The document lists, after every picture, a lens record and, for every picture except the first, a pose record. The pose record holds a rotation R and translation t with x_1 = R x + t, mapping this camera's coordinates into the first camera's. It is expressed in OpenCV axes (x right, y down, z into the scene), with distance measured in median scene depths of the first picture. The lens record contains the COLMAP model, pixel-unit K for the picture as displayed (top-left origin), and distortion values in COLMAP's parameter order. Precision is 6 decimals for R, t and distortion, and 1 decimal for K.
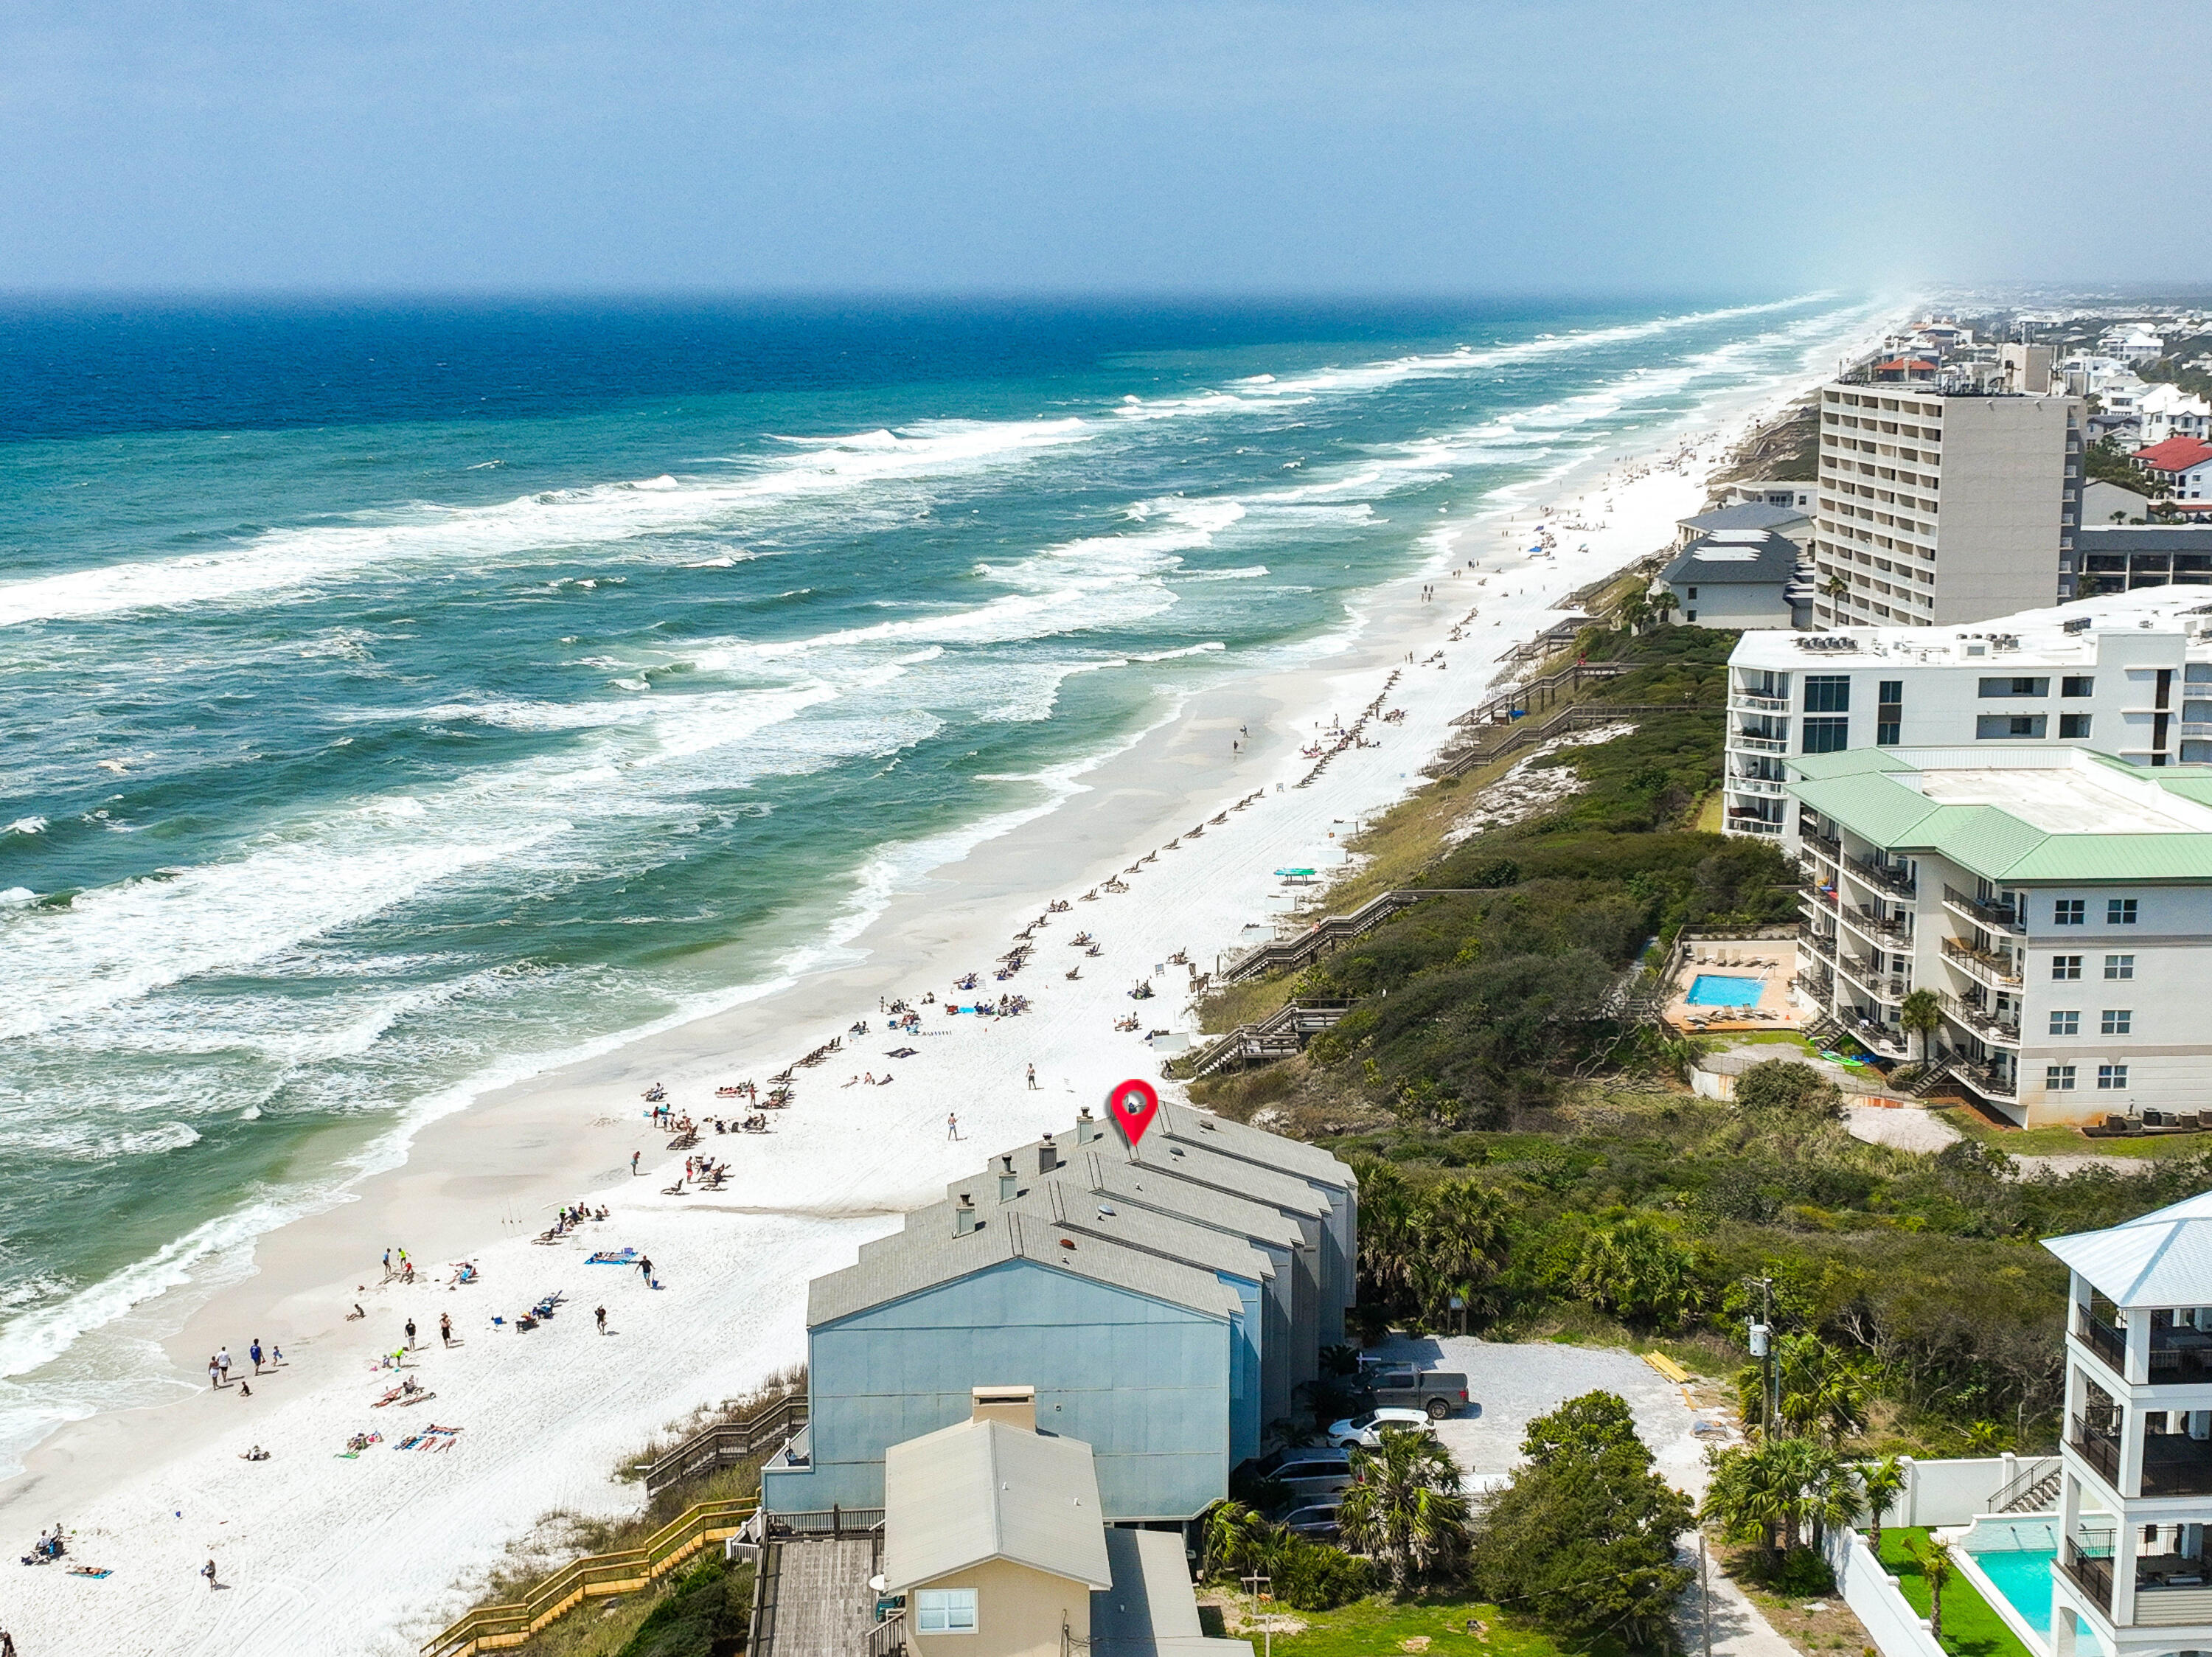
lens RADIAL K [[3153.2, 0, 1138.0], [0, 3153.2, 831.0], [0, 0, 1]] dist [0.001793, 0.069488]
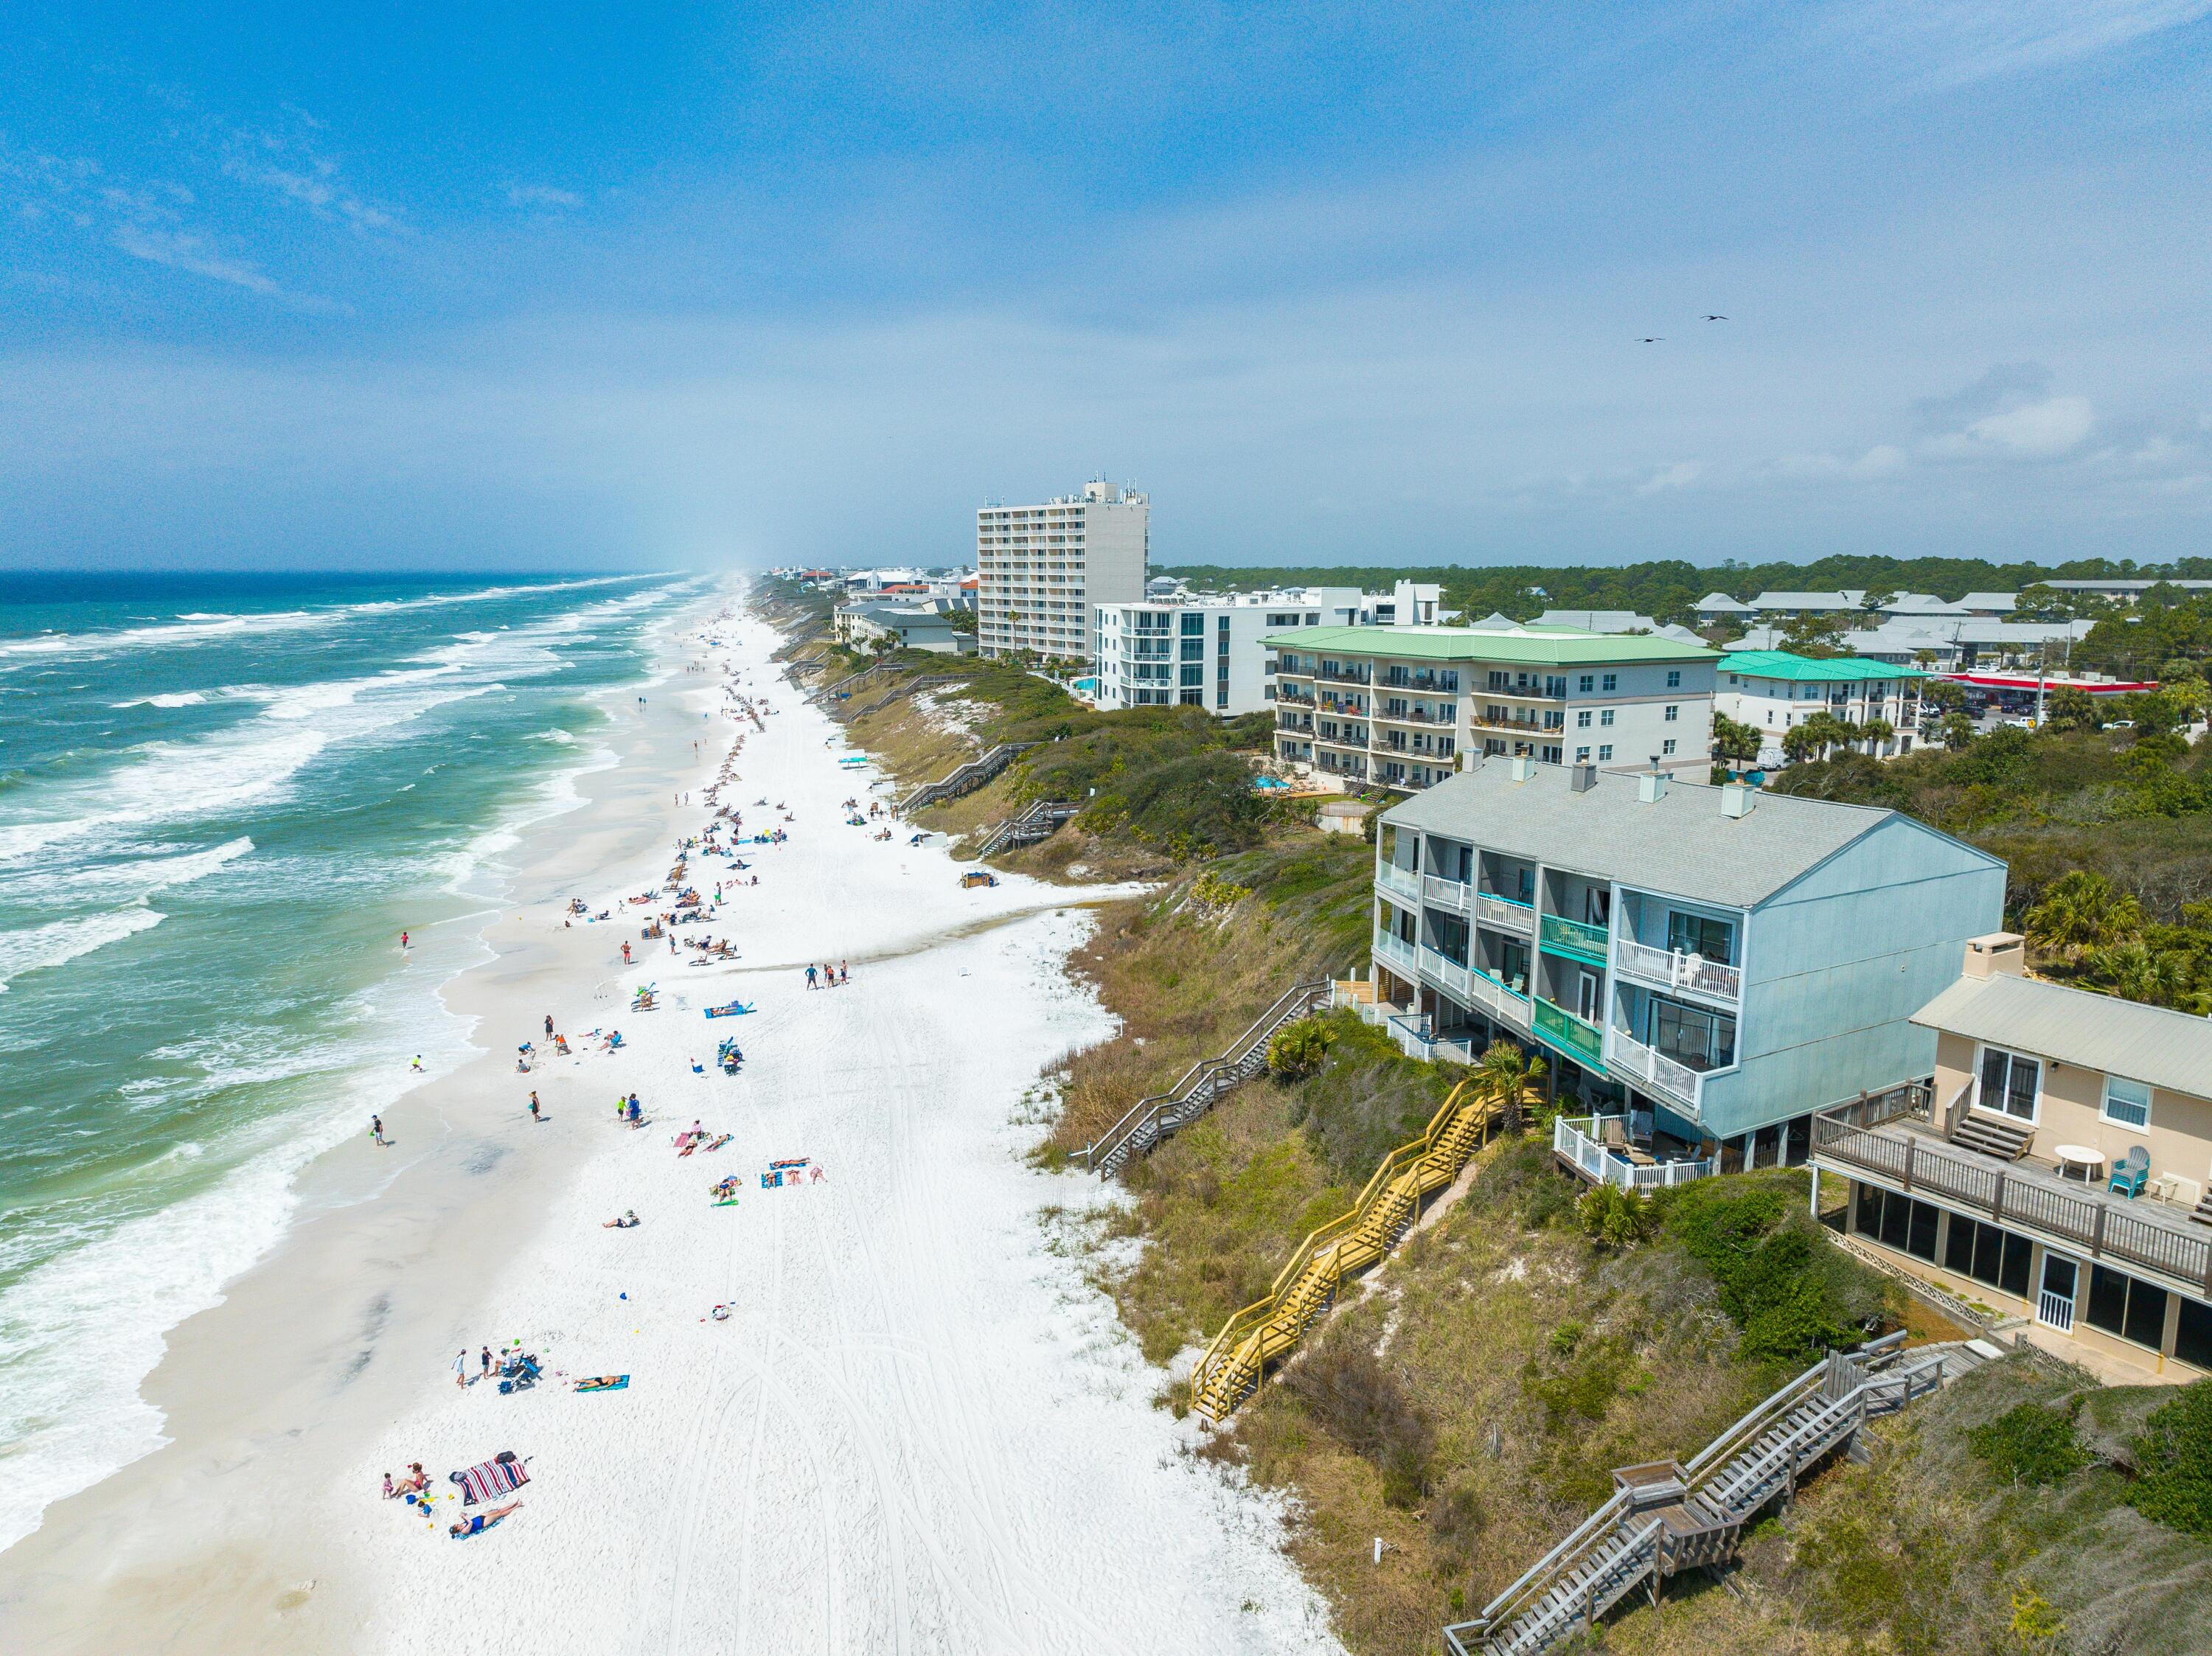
lens RADIAL K [[1539.7, 0, 1106.0], [0, 1539.7, 828.0], [0, 0, 1]] dist [-0.002631, 0.001529]
pose [[0.885397, -0.074688, 0.458796, -0.245539], [0.077991, 0.996885, 0.011776, 0.061330], [-0.458246, 0.025355, 0.888464, 0.368941]]
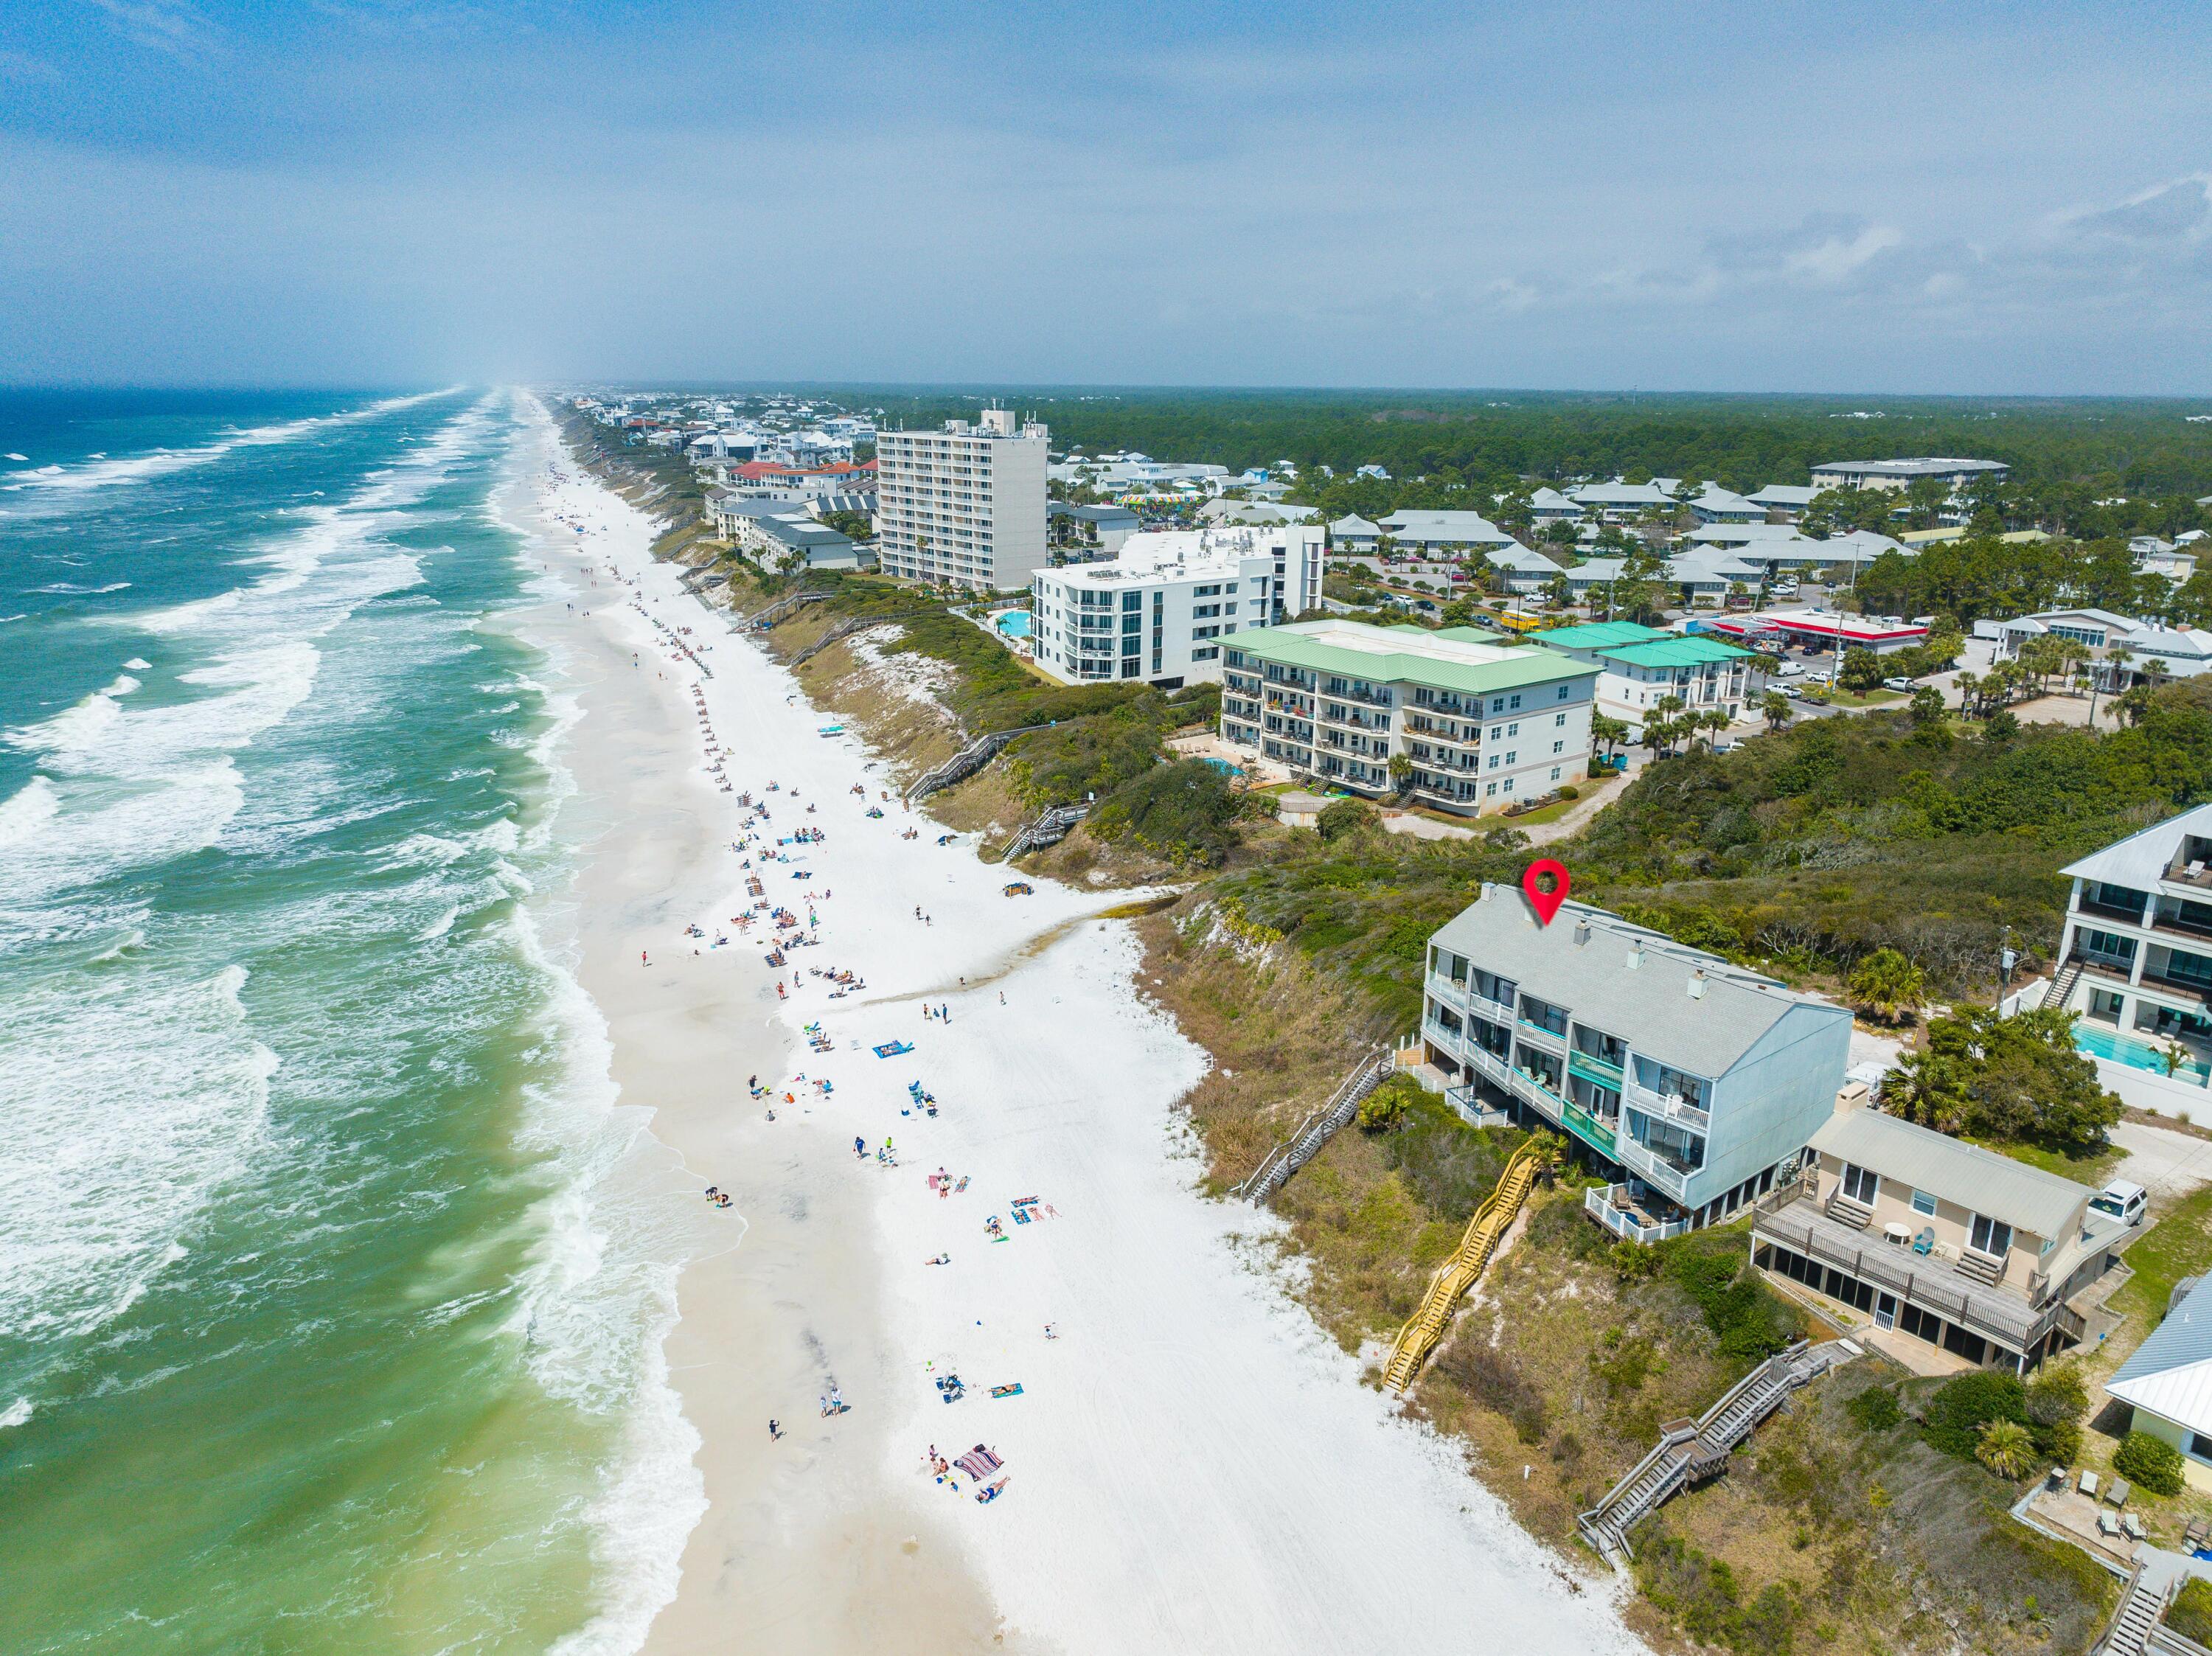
lens RADIAL K [[1539.7, 0, 1106.0], [0, 1539.7, 828.0], [0, 0, 1]] dist [-0.002631, 0.001529]
pose [[0.822046, -0.153105, 0.548452, -0.383298], [0.091929, 0.986223, 0.137525, -0.045978], [-0.561952, -0.062633, 0.824795, 0.301356]]
